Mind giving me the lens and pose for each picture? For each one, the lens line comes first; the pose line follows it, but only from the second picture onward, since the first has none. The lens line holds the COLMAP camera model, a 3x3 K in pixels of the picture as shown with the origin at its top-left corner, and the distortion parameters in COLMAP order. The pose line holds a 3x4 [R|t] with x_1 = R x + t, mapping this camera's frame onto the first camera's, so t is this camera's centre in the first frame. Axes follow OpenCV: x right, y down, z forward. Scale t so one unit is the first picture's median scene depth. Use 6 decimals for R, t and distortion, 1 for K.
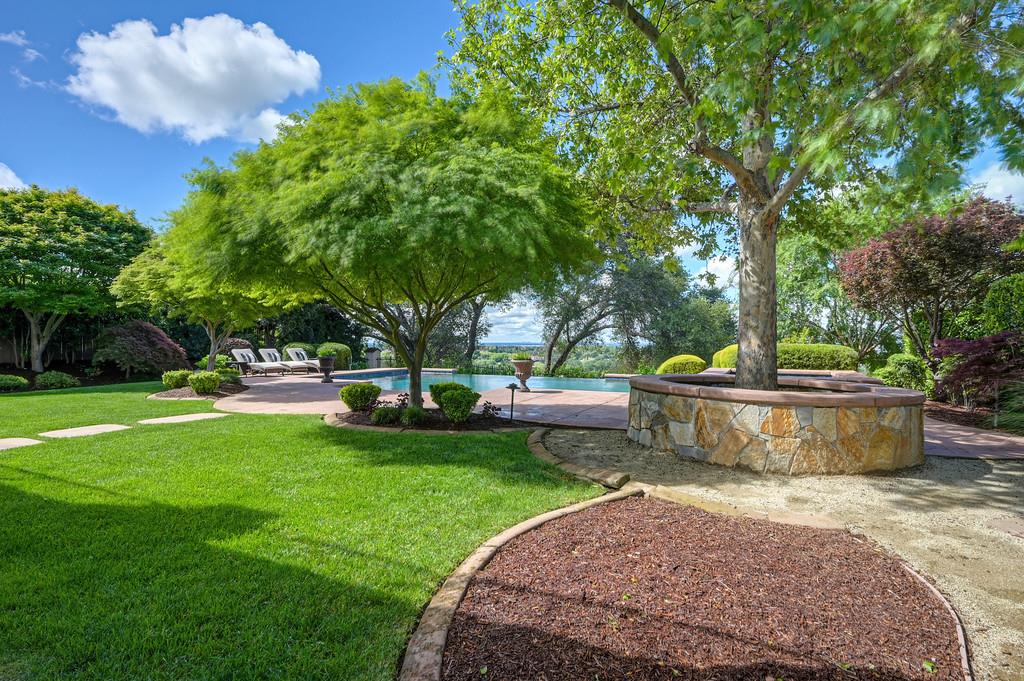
lens RADIAL K [[494.8, 0, 512.0], [0, 494.8, 340.5], [0, 0, 1]] dist [0.001557, 0.000369]
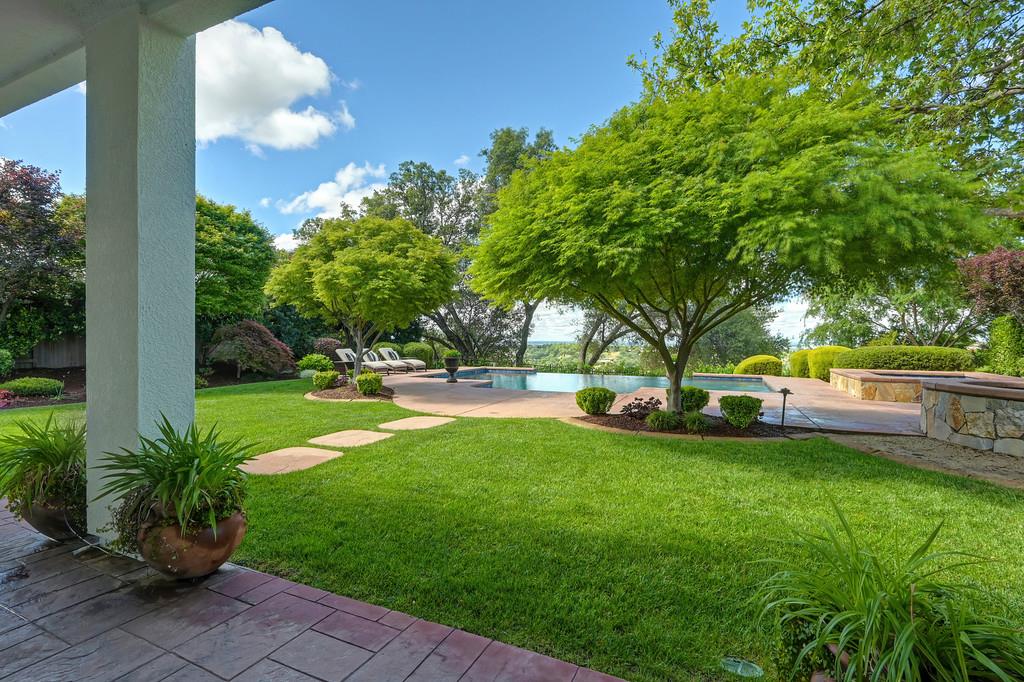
lens RADIAL K [[483.2, 0, 512.0], [0, 483.2, 341.0], [0, 0, 1]] dist [0.001077, -0.000050]
pose [[0.999917, 0.002578, 0.012628, -0.234902], [-0.002634, 0.999987, 0.004403, -0.004472], [-0.012616, -0.004436, 0.999911, 0.012053]]
